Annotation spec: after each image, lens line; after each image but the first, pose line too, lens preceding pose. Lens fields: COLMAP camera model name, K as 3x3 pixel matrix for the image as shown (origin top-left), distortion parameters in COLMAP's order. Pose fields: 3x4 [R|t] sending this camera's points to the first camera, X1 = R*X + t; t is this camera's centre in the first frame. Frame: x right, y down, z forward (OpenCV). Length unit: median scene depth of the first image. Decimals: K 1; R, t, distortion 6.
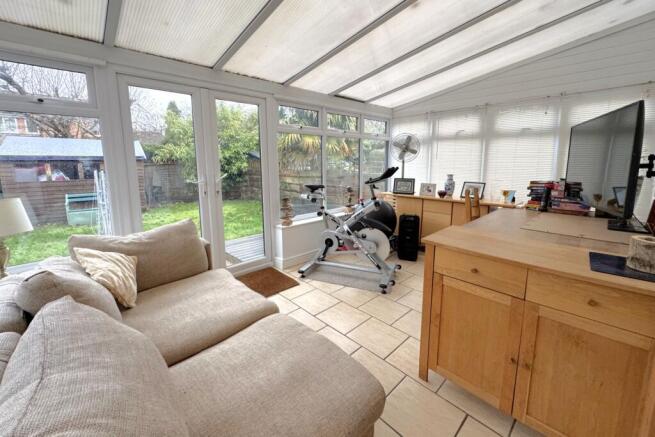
lens RADIAL K [[262.9, 0, 324.7], [0, 262.9, 194.0], [0, 0, 1]] dist [-0.001163, -0.000156]
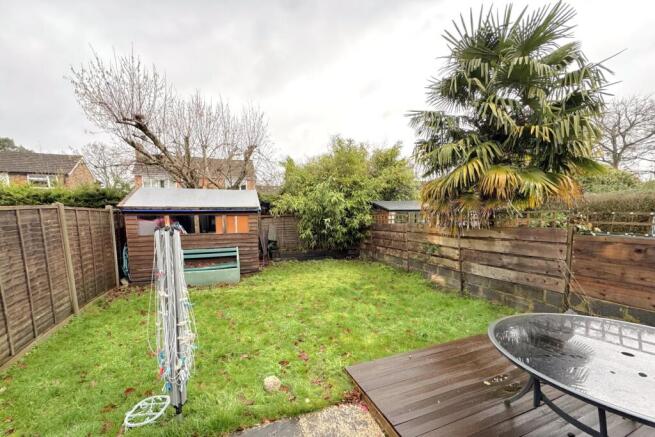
lens RADIAL K [[262.9, 0, 328.0], [0, 262.9, 217.6], [0, 0, 1]] dist [-0.001163, -0.000156]
pose [[0.932435, 0.005471, -0.361295, -0.139461], [-0.044275, 0.994081, -0.099213, -0.027877], [0.358614, 0.108506, 0.927158, 0.232641]]
